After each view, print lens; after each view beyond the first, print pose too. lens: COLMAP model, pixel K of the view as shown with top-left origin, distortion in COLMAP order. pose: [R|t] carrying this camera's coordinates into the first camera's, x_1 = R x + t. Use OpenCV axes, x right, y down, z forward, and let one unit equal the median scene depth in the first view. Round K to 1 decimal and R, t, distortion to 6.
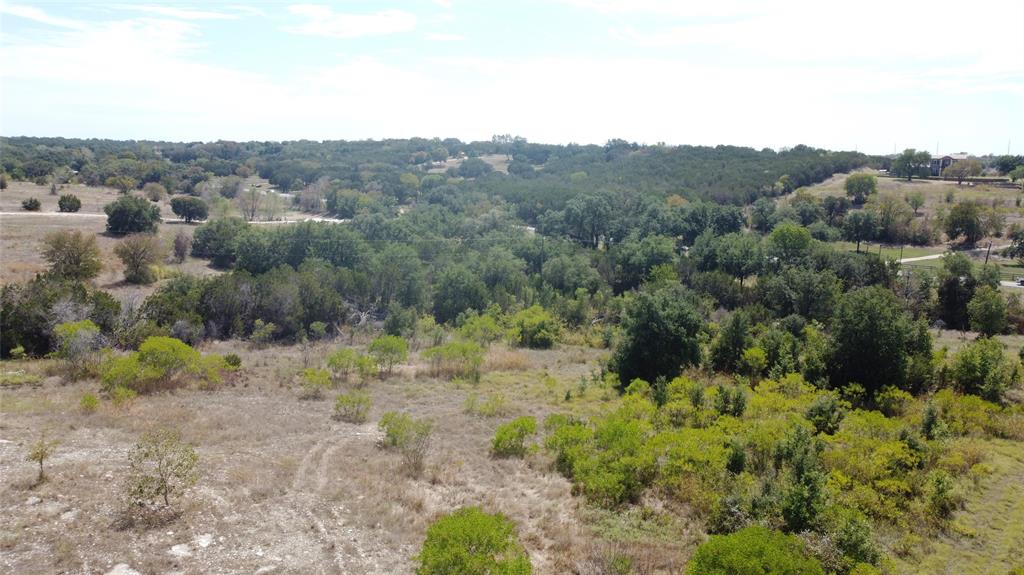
lens RADIAL K [[774.3, 0, 511.9], [0, 774.3, 285.7], [0, 0, 1]] dist [0.001137, -0.005624]
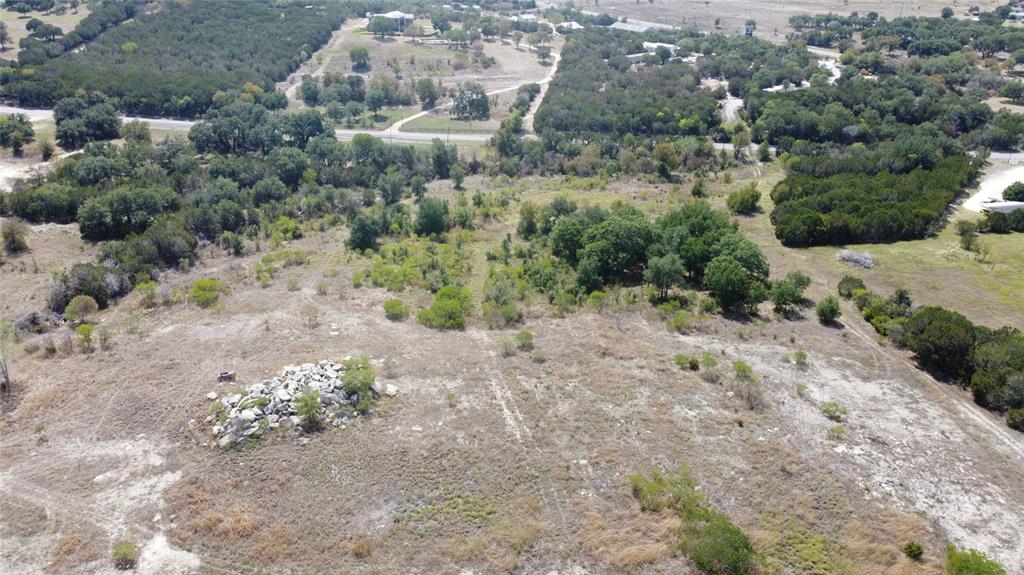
lens RADIAL K [[774.3, 0, 510.8], [0, 774.3, 288.2], [0, 0, 1]] dist [0.001137, -0.005624]
pose [[0.778197, -0.272413, 0.565863, -0.735279], [0.089797, 0.940033, 0.329050, -0.431140], [-0.621567, -0.205253, 0.755993, -1.023284]]
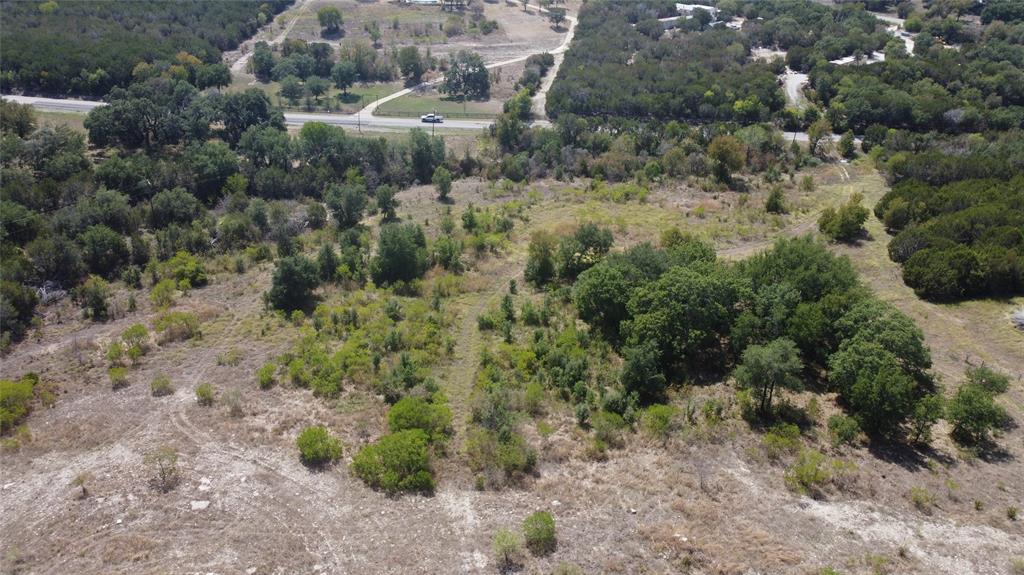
lens RADIAL K [[774.3, 0, 509.2], [0, 774.3, 288.4], [0, 0, 1]] dist [0.001137, -0.005624]
pose [[0.784228, -0.289449, 0.548822, -0.298415], [0.088319, 0.927590, 0.363011, -0.378738], [-0.614155, -0.236212, 0.753006, -0.468653]]
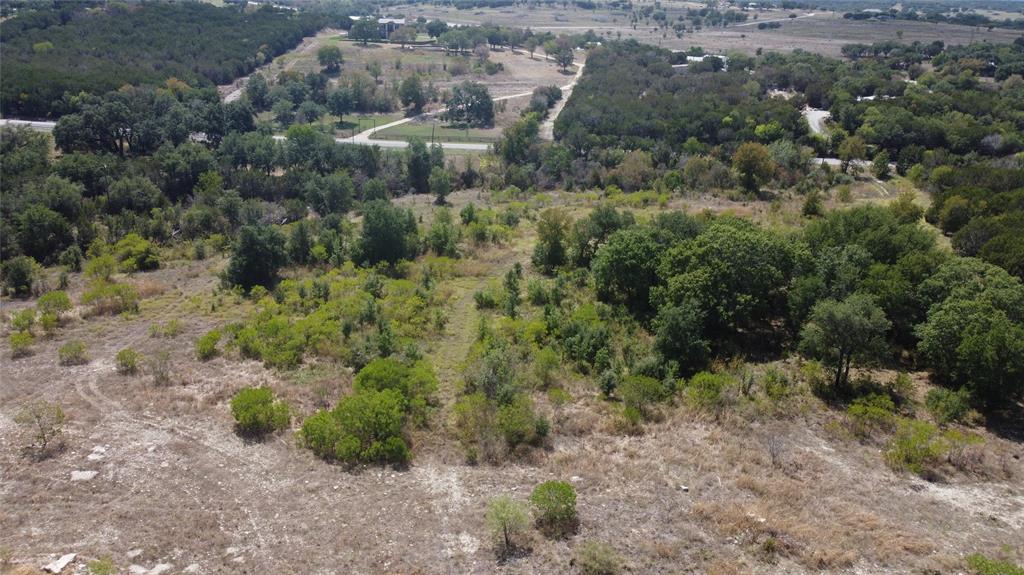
lens RADIAL K [[774.3, 0, 508.6], [0, 774.3, 288.3], [0, 0, 1]] dist [0.001137, -0.005624]
pose [[0.789768, -0.219331, 0.572852, -0.219324], [0.087712, 0.964672, 0.248425, -0.144114], [-0.607102, -0.145952, 0.781105, -0.338172]]
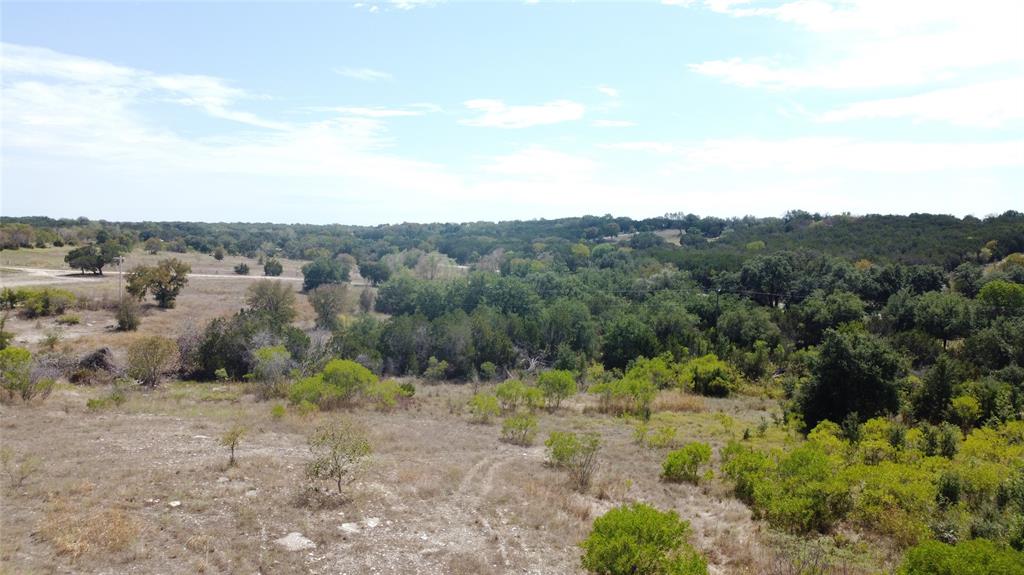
lens RADIAL K [[774.3, 0, 511.9], [0, 774.3, 287.2], [0, 0, 1]] dist [0.001137, -0.005624]
pose [[0.976160, 0.003698, -0.217019, -0.000927], [-0.025872, 0.994709, -0.099422, 0.044712], [0.215503, 0.102667, 0.971091, 0.010839]]
